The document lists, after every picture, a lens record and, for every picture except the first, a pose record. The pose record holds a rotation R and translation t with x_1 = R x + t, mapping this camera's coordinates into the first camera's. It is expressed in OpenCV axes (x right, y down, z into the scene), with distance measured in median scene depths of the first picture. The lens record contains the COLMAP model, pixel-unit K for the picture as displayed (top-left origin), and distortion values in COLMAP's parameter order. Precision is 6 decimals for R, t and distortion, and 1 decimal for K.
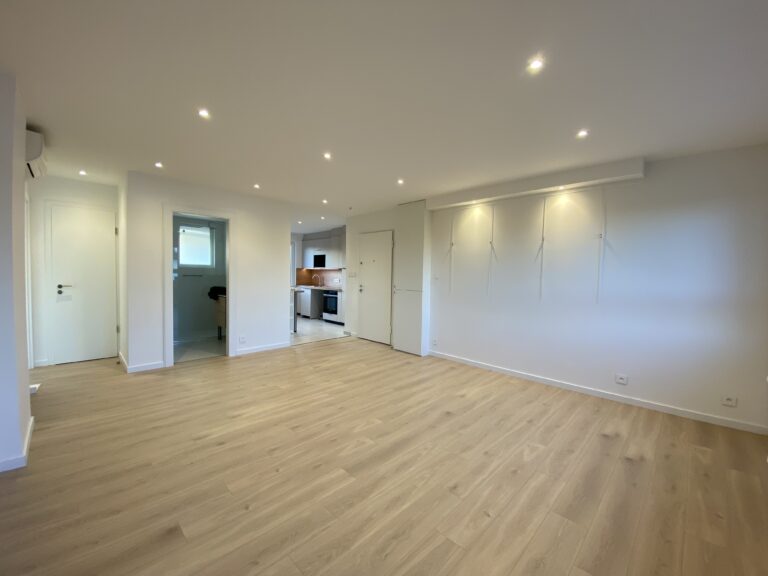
lens RADIAL K [[313.7, 0, 383.9], [0, 313.7, 287.2], [0, 0, 1]] dist [0.024872, 0.000151]
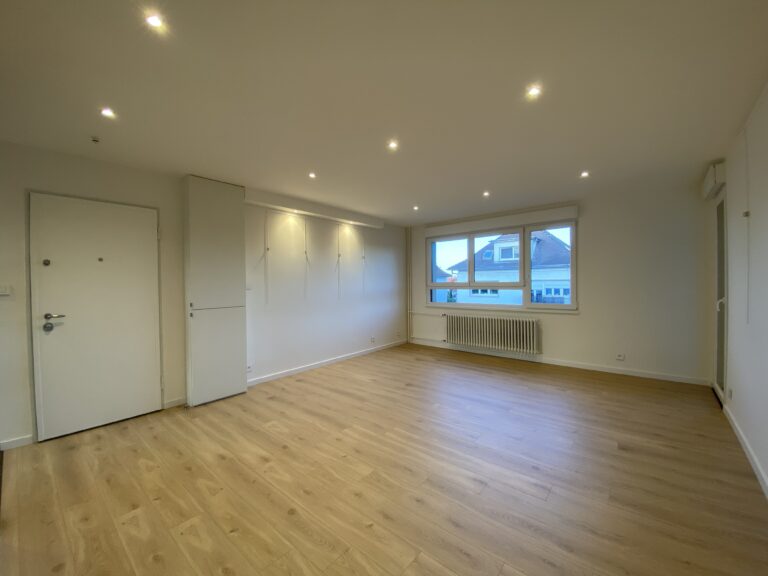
lens RADIAL K [[313.7, 0, 383.6], [0, 313.7, 286.6], [0, 0, 1]] dist [0.024872, 0.000151]
pose [[-0.082799, -0.034732, 0.995961, -0.695866], [0.053089, 0.997820, 0.039211, -0.049062], [-0.995151, 0.056121, -0.080774, 0.749055]]
